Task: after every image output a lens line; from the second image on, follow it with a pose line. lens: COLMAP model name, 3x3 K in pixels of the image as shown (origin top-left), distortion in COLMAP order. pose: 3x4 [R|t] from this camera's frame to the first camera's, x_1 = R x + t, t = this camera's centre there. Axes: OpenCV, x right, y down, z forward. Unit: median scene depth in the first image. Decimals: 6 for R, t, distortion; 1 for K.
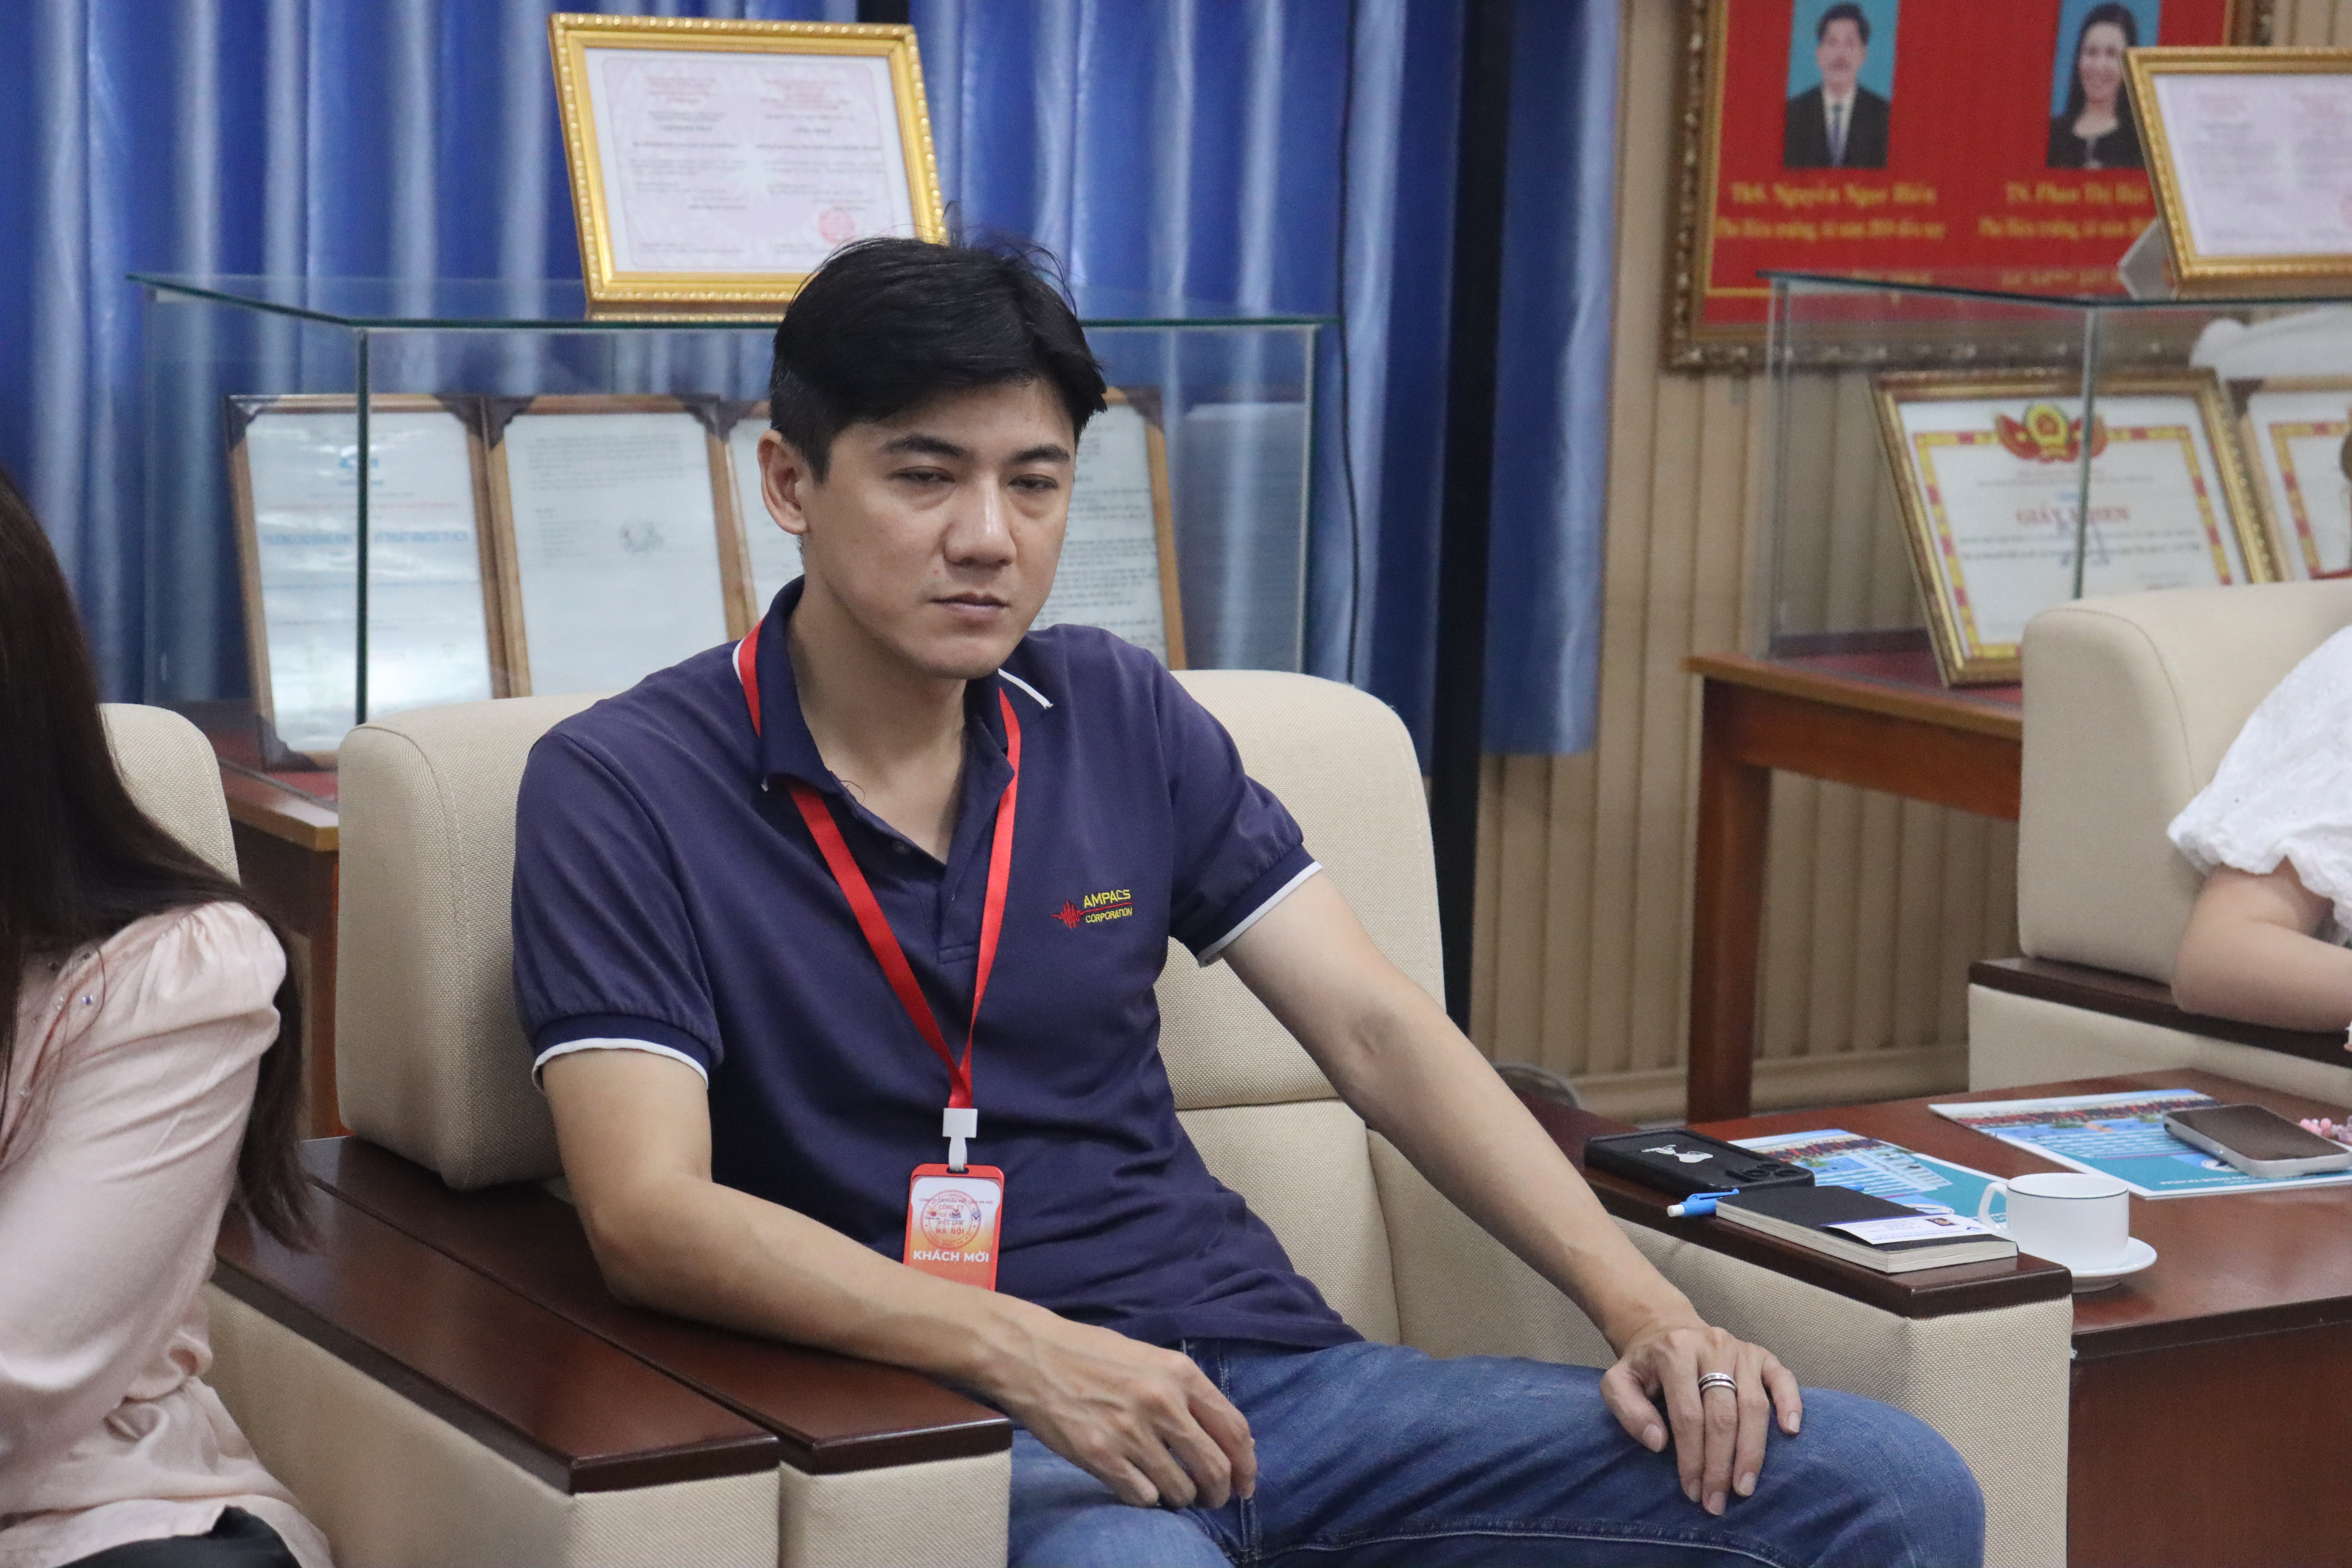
lens RADIAL K [[5766.4, 0, 1176.0], [0, 5766.4, 784.0], [0, 0, 1]] dist [0.347226, 0.540398]
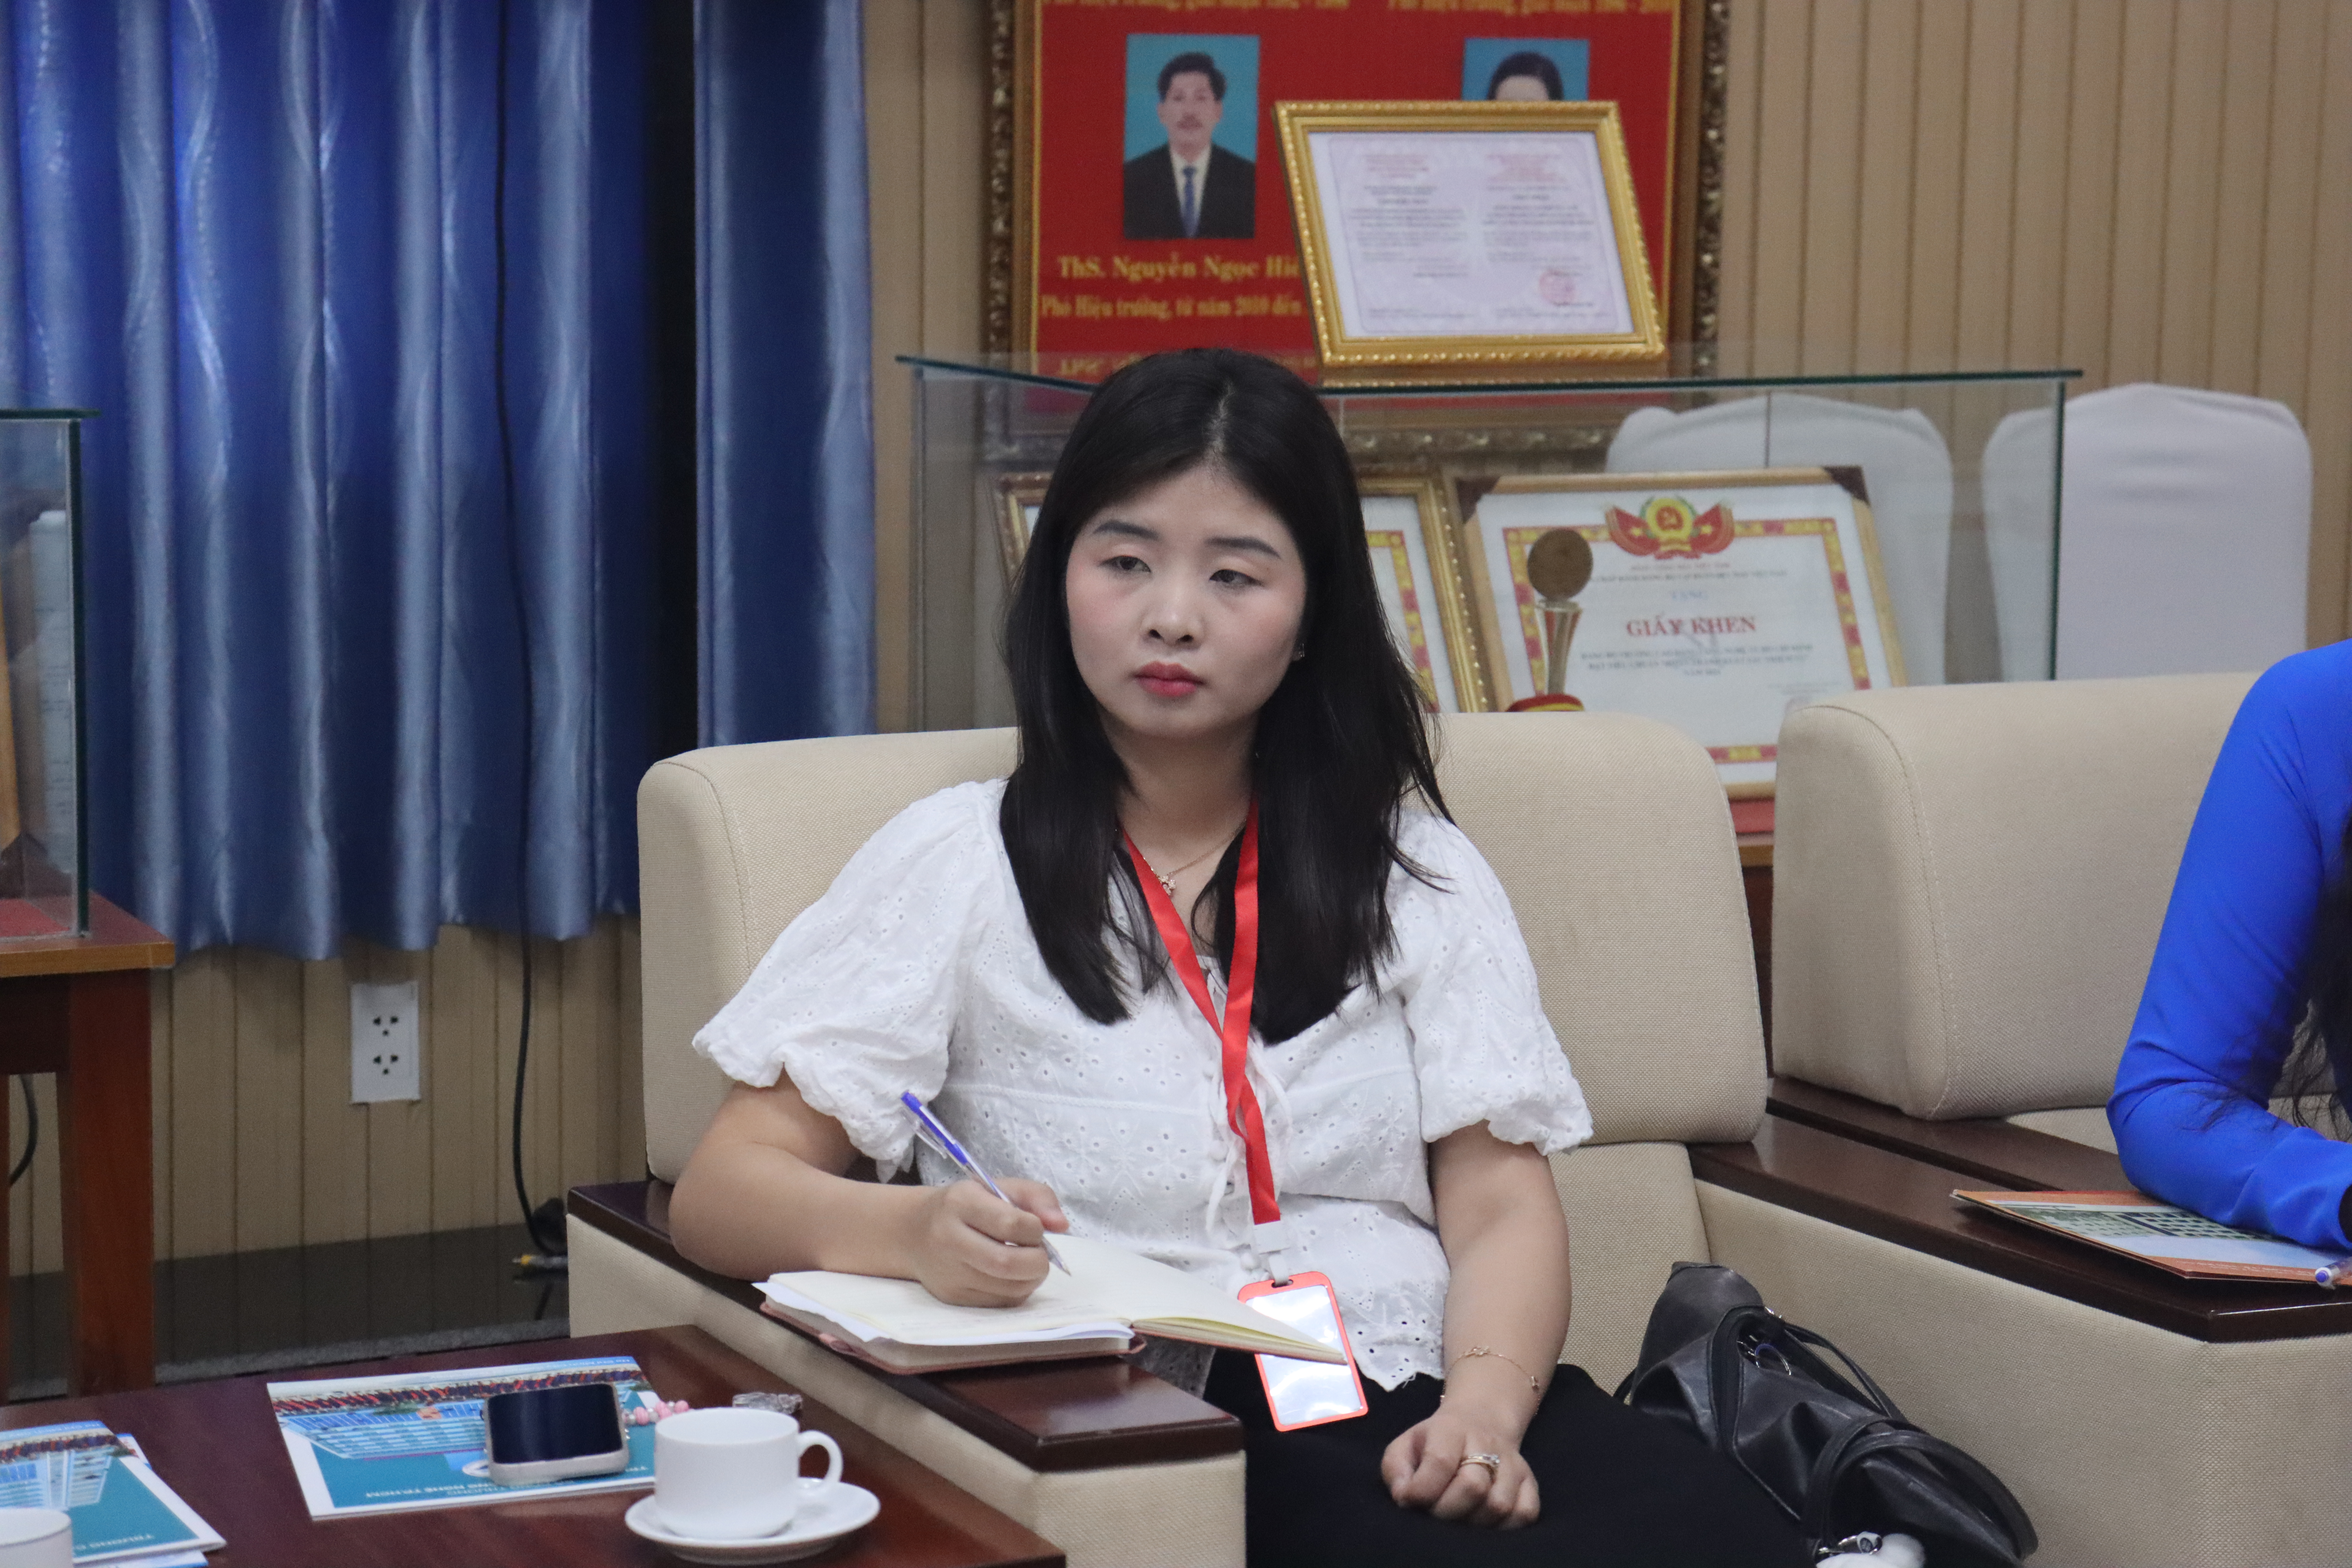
lens RADIAL K [[5766.4, 0, 1176.0], [0, 5766.4, 784.0], [0, 0, 1]] dist [0.347226, 0.540398]
pose [[0.990711, -0.002236, -0.135965, 0.238834], [0.000569, 0.999924, -0.012292, -0.011808], [0.135983, 0.012100, 0.990637, 0.127078]]
